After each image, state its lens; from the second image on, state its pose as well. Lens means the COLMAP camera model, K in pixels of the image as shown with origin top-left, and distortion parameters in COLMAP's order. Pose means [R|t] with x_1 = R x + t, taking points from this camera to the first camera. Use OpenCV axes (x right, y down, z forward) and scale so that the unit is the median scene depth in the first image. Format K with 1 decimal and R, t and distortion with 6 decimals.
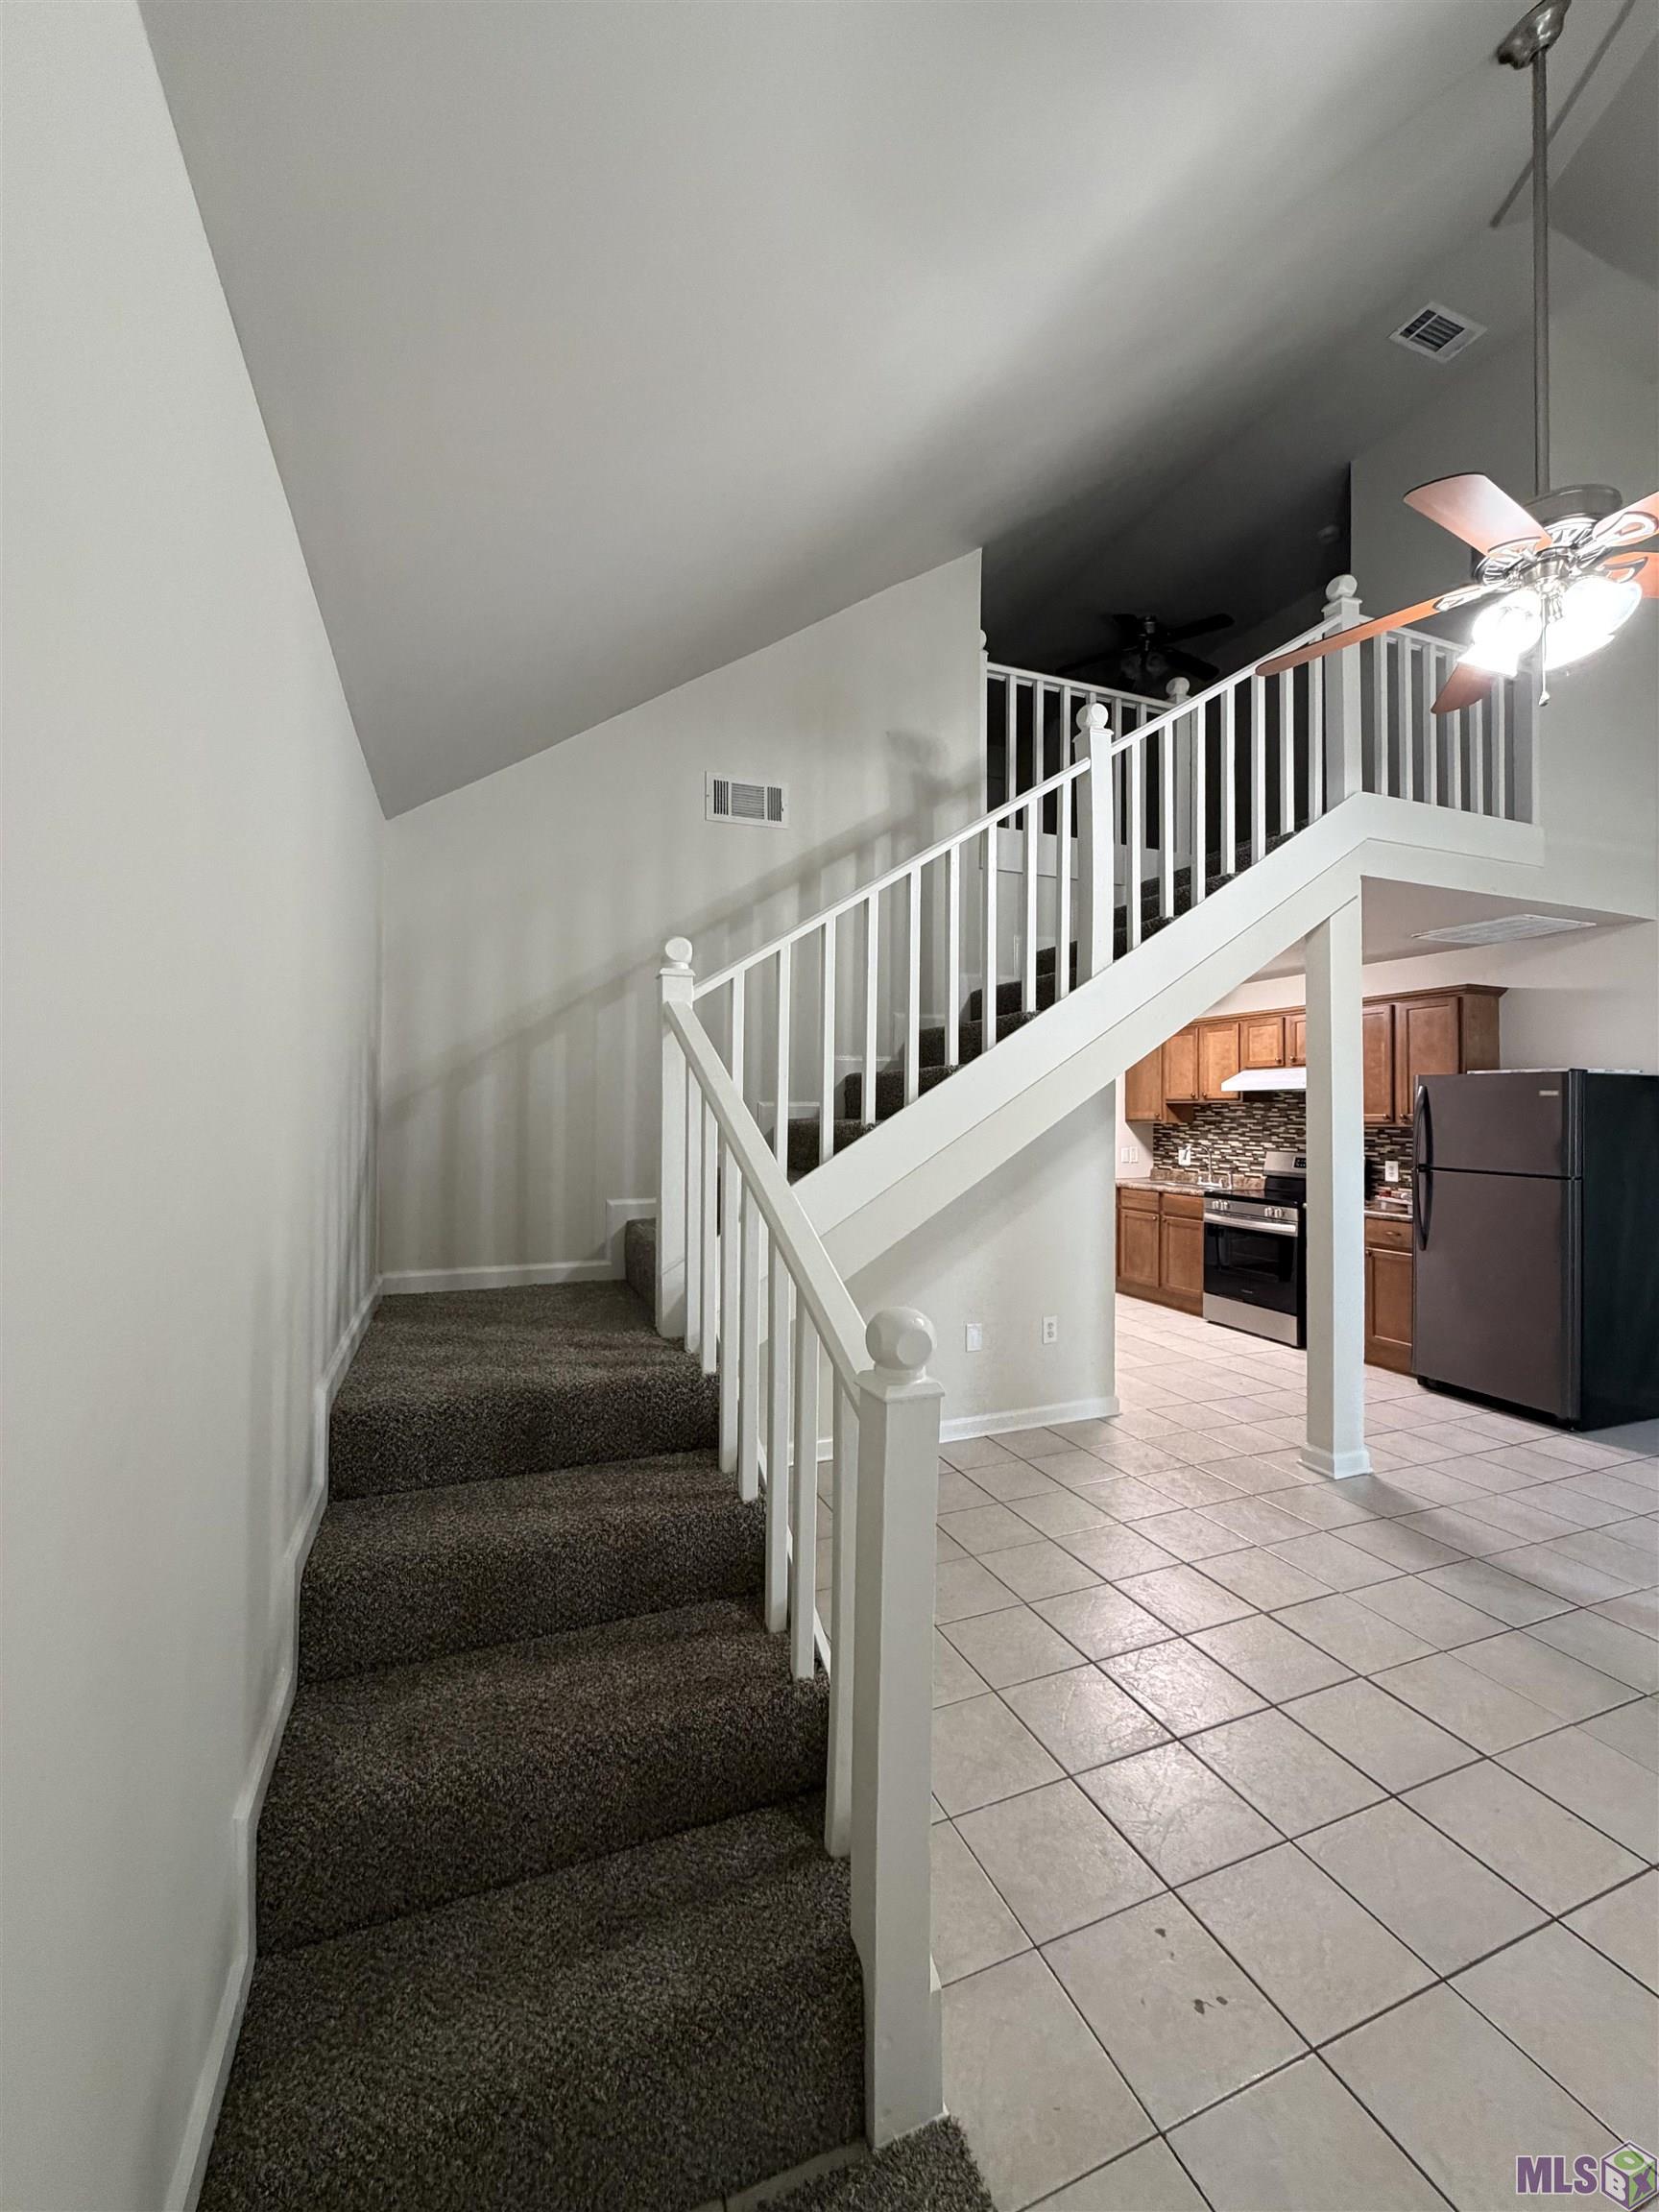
lens RADIAL K [[882.7, 0, 829.6], [0, 882.7, 1104.2], [0, 0, 1]] dist [0.001698, 0.000072]
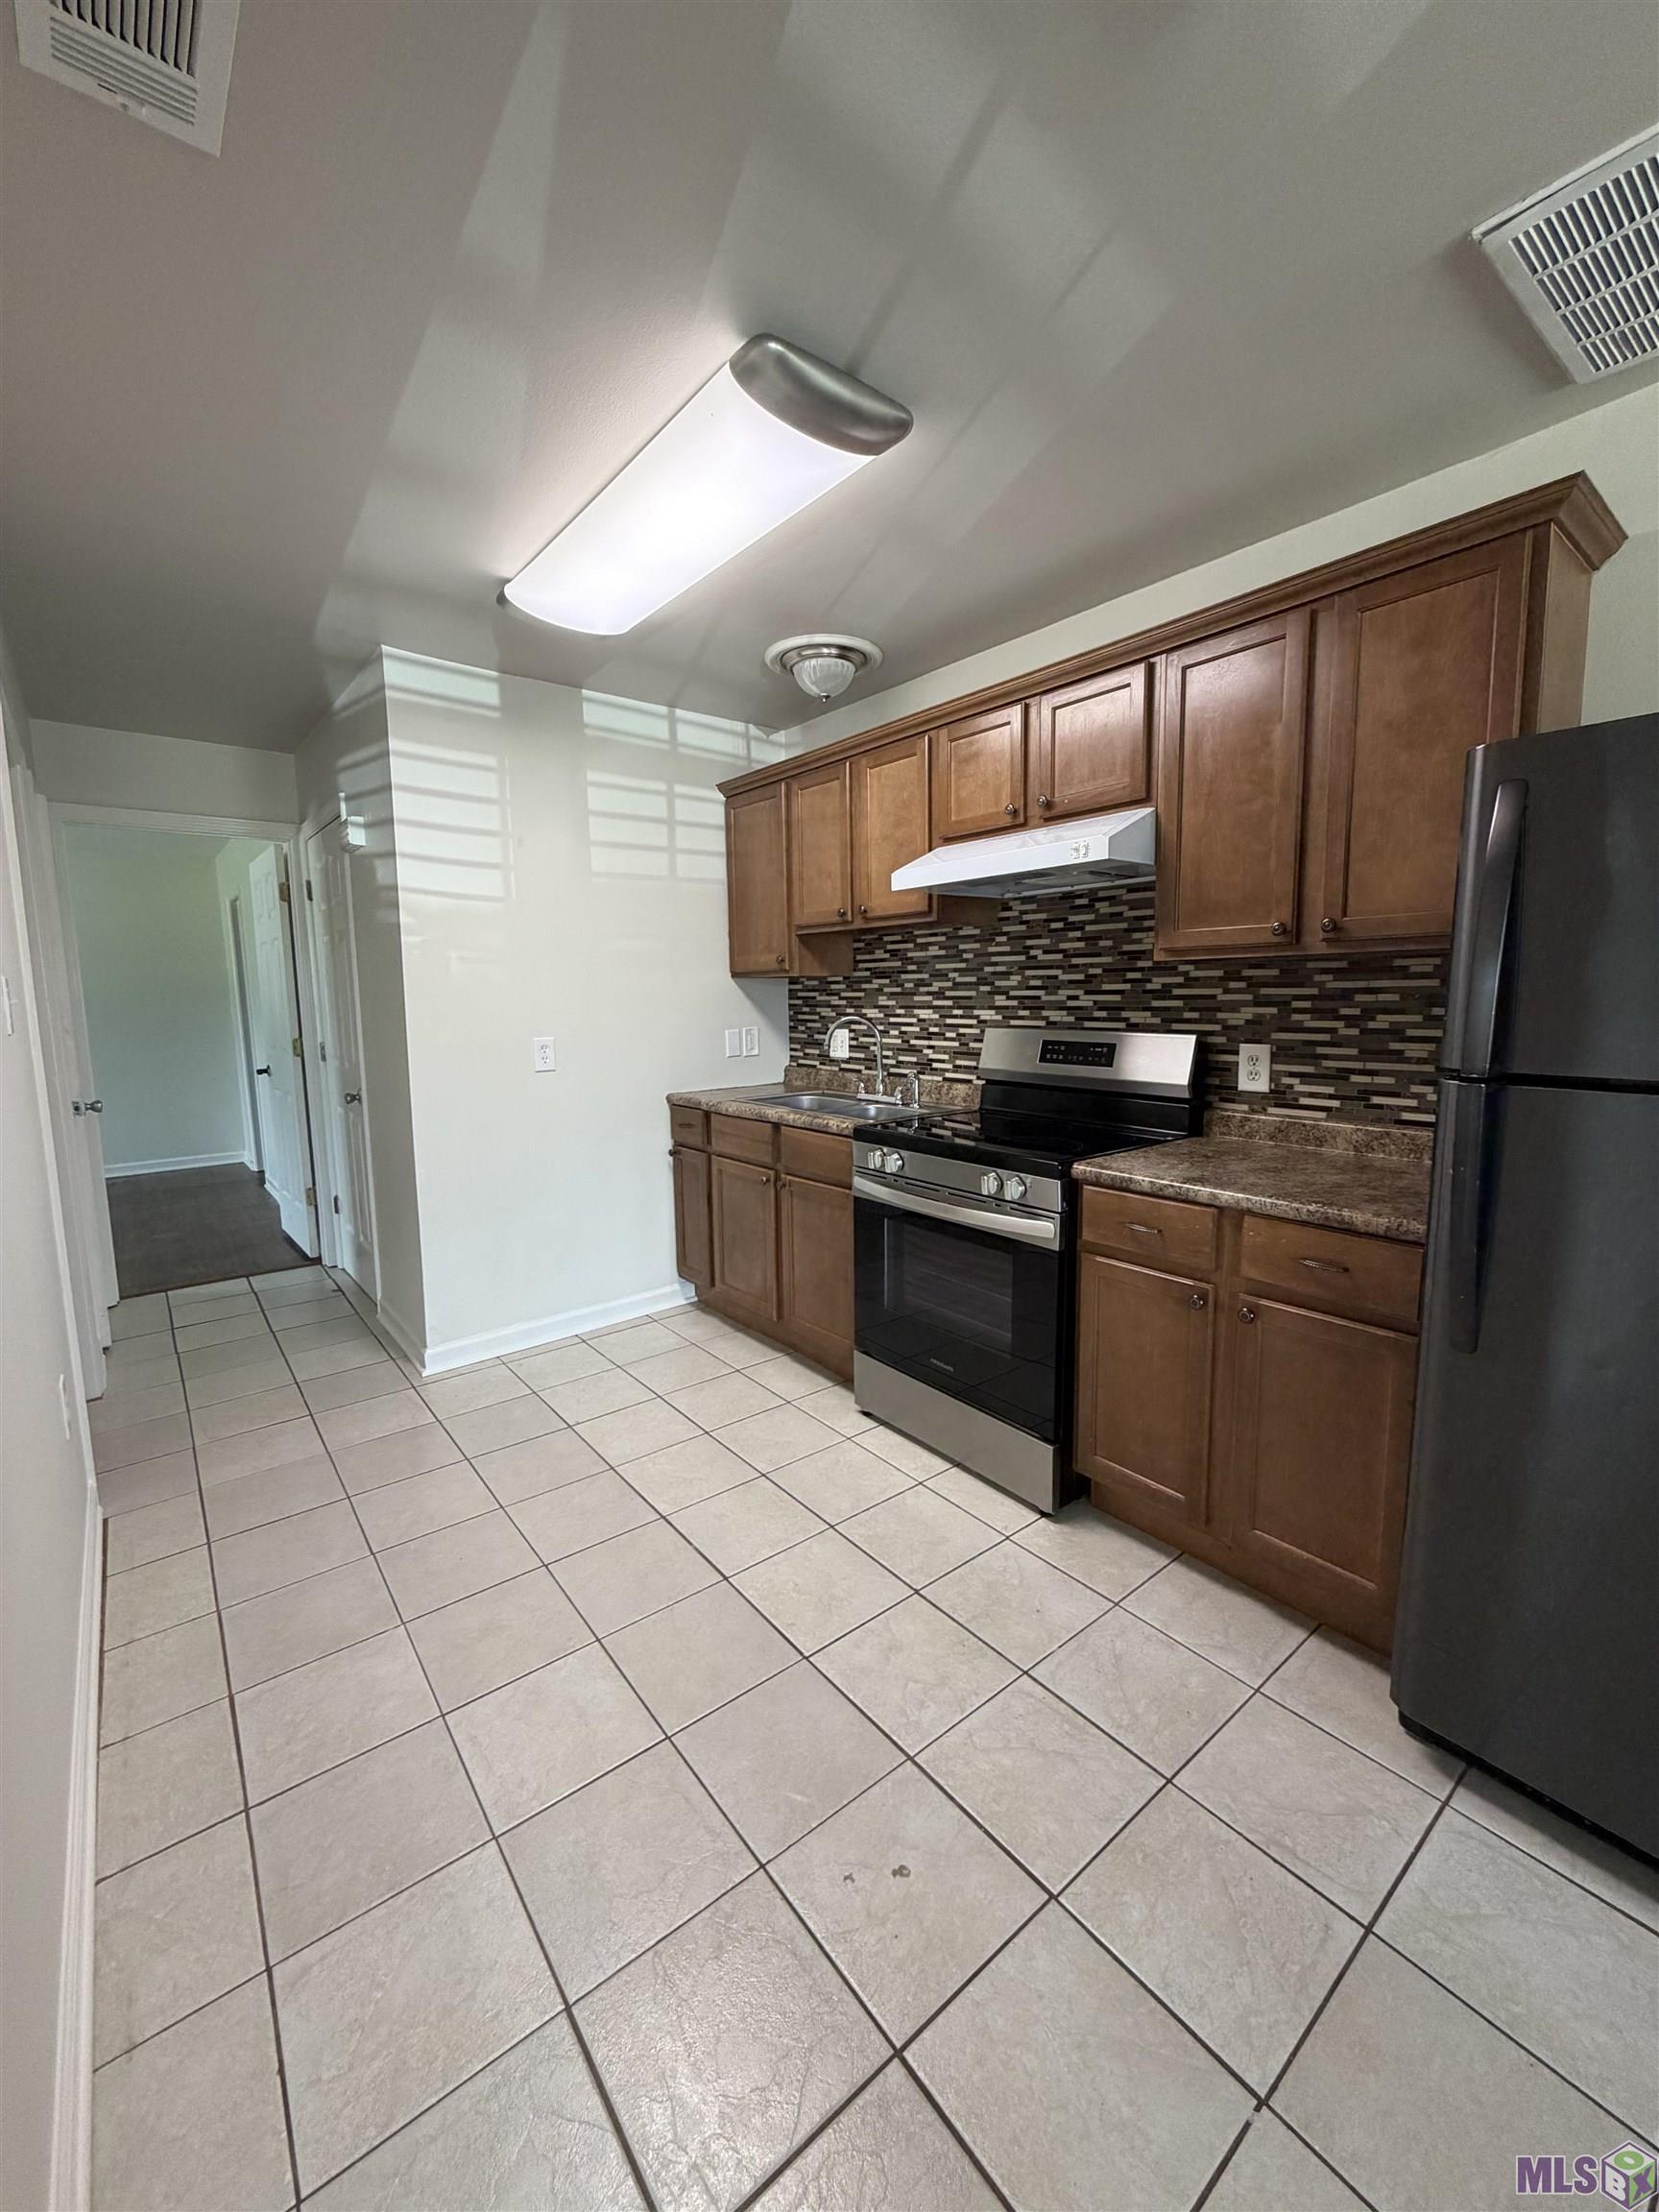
lens RADIAL K [[882.7, 0, 830.8], [0, 882.7, 1105.2], [0, 0, 1]] dist [0.001698, 0.000072]
pose [[0.956325, -0.054143, 0.287246, 0.278852], [0.014886, 0.990442, 0.137127, 0.028466], [-0.291925, -0.126862, 0.947991, 0.572013]]
